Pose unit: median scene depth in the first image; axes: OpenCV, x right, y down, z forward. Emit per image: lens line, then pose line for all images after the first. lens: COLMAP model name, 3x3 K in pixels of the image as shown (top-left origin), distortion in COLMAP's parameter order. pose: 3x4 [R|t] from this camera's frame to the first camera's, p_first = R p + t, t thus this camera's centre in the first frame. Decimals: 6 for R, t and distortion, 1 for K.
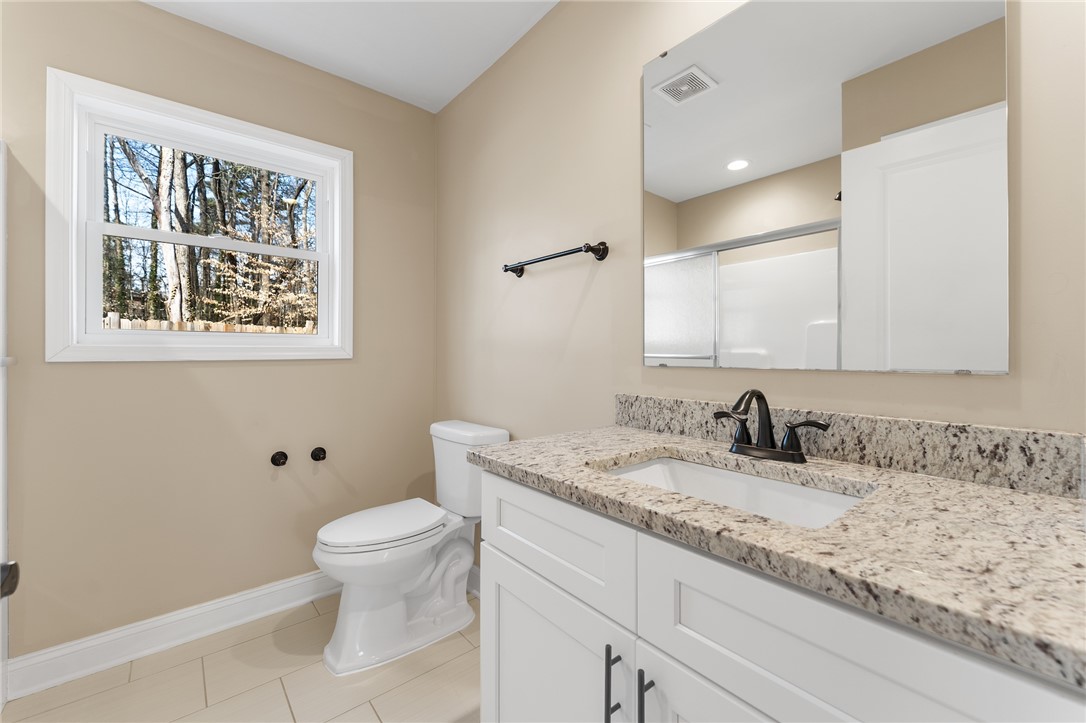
lens RADIAL K [[416.5, 0, 546.7], [0, 416.5, 356.5], [0, 0, 1]] dist [-0.000214, -0.000032]
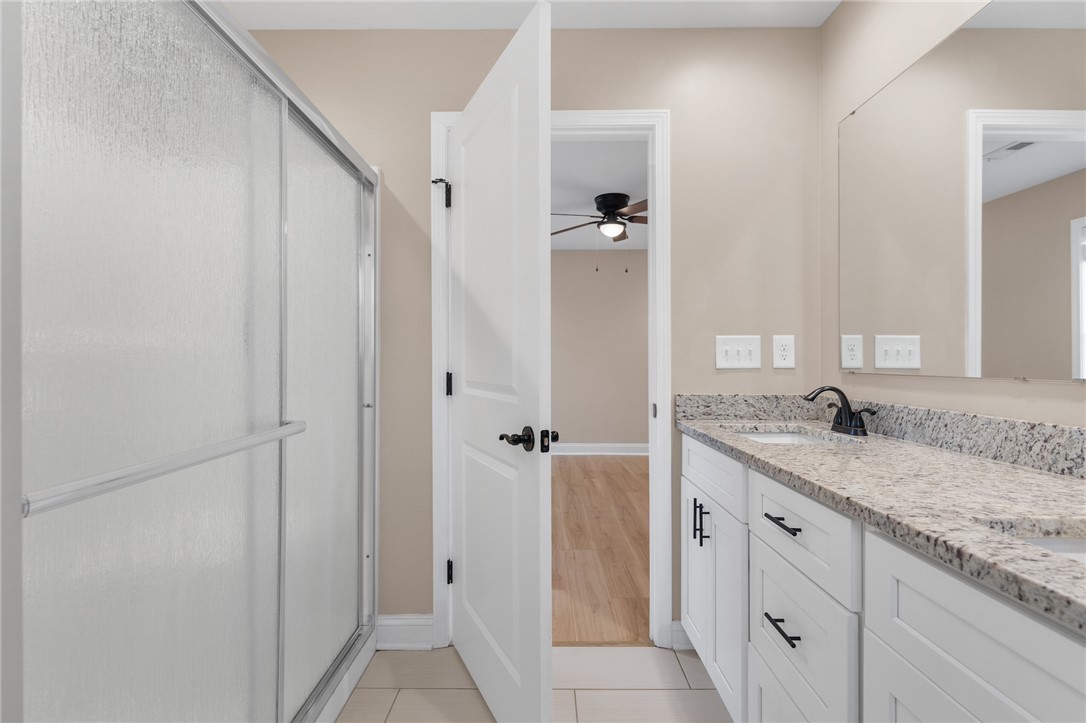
lens RADIAL K [[499.1, 0, 543.0], [0, 499.1, 361.5], [0, 0, 1]] dist [-0.000274, -0.000049]
pose [[0.747123, 0.012752, -0.664564, 0.834960], [-0.014995, 0.999885, 0.002329, 0.000322], [0.664517, 0.008225, 0.747228, -0.951369]]
